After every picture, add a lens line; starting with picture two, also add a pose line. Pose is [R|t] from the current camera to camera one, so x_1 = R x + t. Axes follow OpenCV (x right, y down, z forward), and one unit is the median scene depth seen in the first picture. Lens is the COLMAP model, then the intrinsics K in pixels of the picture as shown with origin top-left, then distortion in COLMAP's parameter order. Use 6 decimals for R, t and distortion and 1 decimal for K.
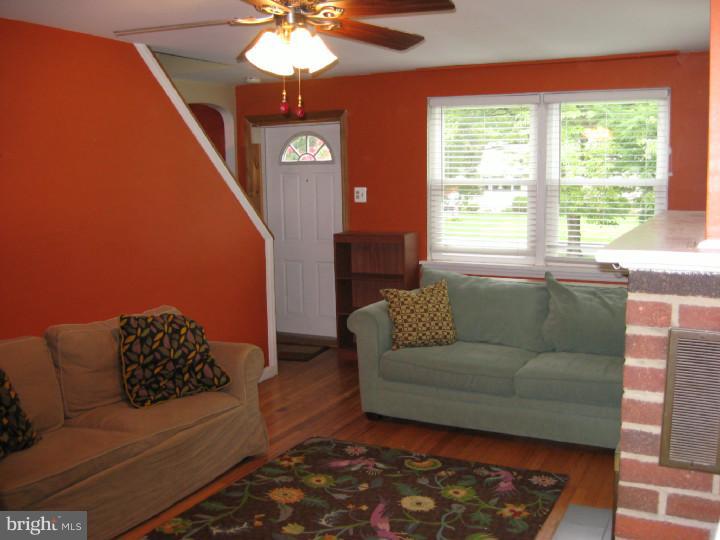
lens RADIAL K [[571.3, 0, 360.0], [0, 571.3, 270.0], [0, 0, 1]] dist [0.004649, 0.002569]
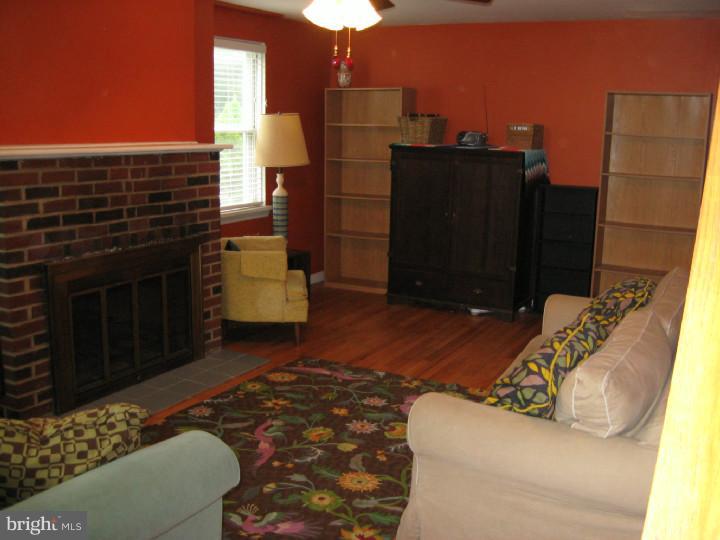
lens RADIAL K [[759.5, 0, 360.0], [0, 759.5, 270.0], [0, 0, 1]] dist [-0.124445, 0.031655]
pose [[-0.998652, -0.013825, 0.050035, -0.193140], [0.004862, 0.934738, 0.355305, -0.344928], [-0.051682, 0.355069, -0.933410, 2.057276]]
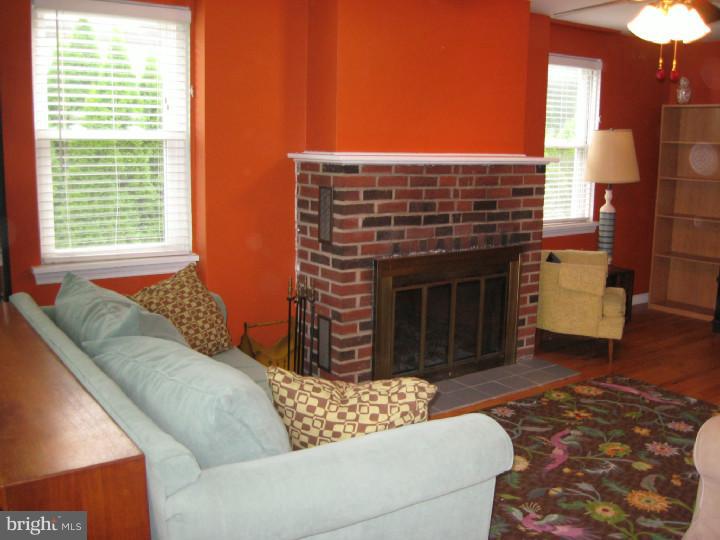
lens RADIAL K [[759.5, 0, 360.0], [0, 759.5, 270.0], [0, 0, 1]] dist [-0.124445, 0.031655]
pose [[-0.875177, -0.086353, 0.476034, -0.261233], [0.076182, 0.947069, 0.311859, -0.337360], [-0.477767, 0.309197, -0.822275, 2.106929]]
